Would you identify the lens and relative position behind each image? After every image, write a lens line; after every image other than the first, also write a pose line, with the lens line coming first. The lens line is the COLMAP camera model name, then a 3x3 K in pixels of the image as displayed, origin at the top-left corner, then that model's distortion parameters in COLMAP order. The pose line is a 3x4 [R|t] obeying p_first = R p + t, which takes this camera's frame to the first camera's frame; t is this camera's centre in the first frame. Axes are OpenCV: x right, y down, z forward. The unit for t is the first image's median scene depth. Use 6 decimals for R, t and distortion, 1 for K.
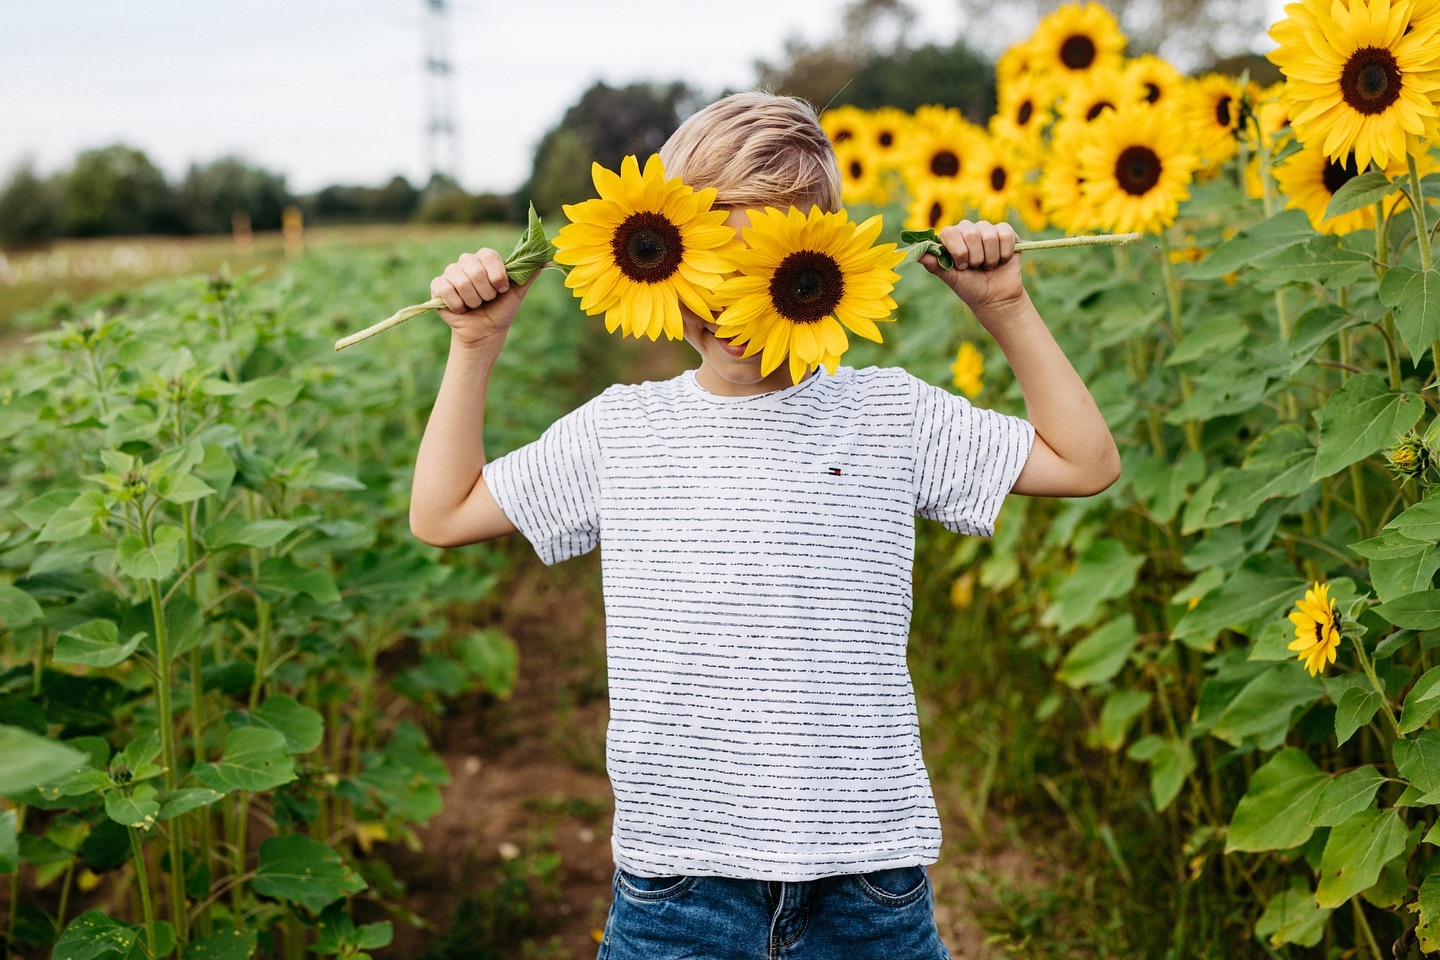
lens RADIAL K [[1678.8, 0, 720.0], [0, 1678.8, 480.0], [0, 0, 1]] dist [0.090489, -0.022931]
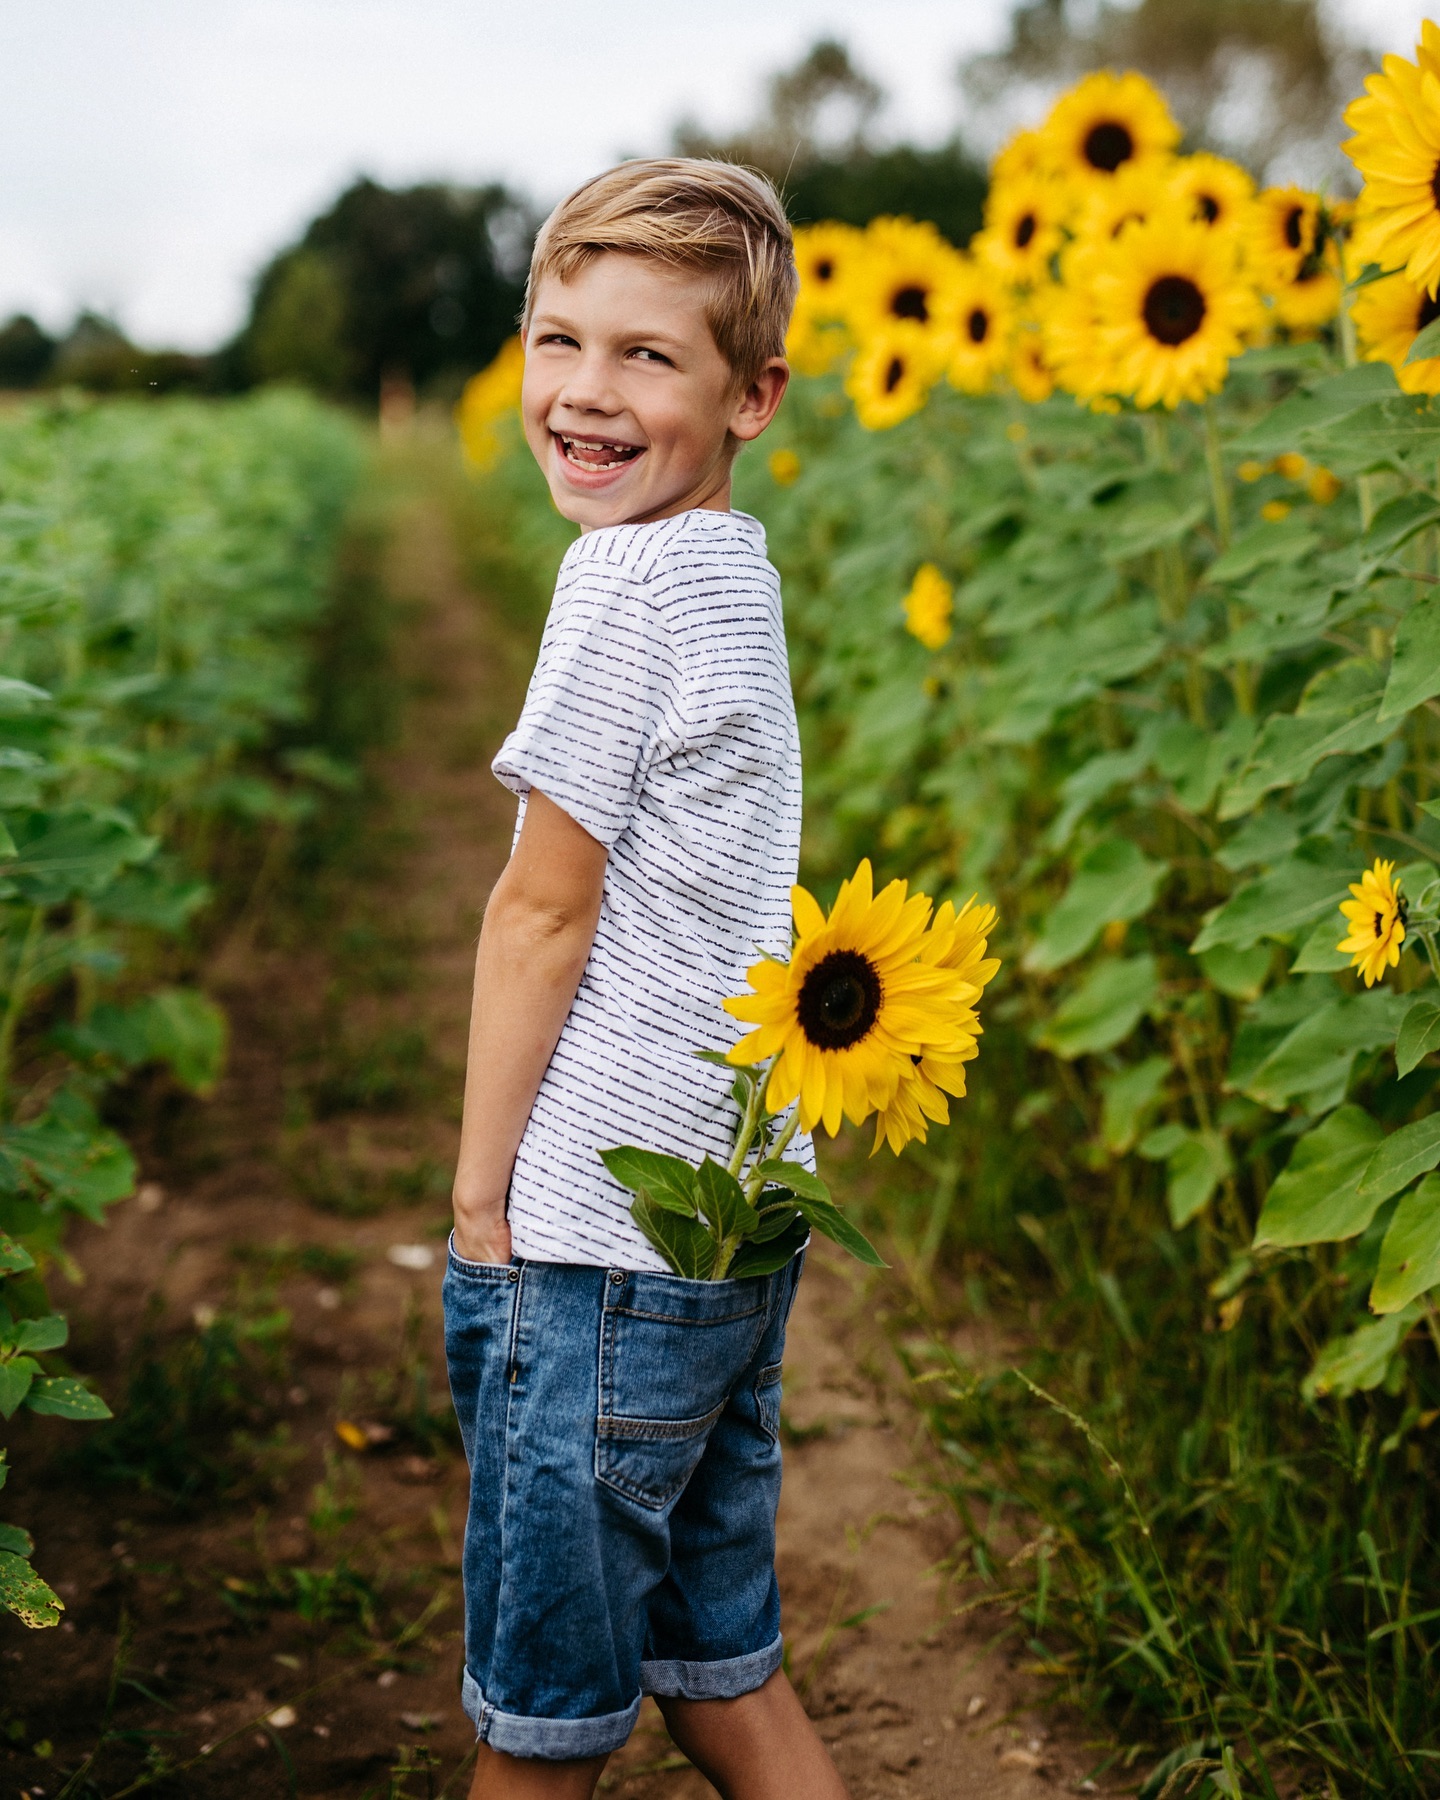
lens RADIAL K [[3372.3, 0, 720.0], [0, 3372.3, 900.0], [0, 0, 1]] dist [0.158640, -0.053539]
pose [[0.996997, 0.039643, 0.066523, -0.025026], [-0.036274, 0.998035, -0.051096, 0.138231], [-0.068418, 0.048529, 0.996476, -0.372254]]
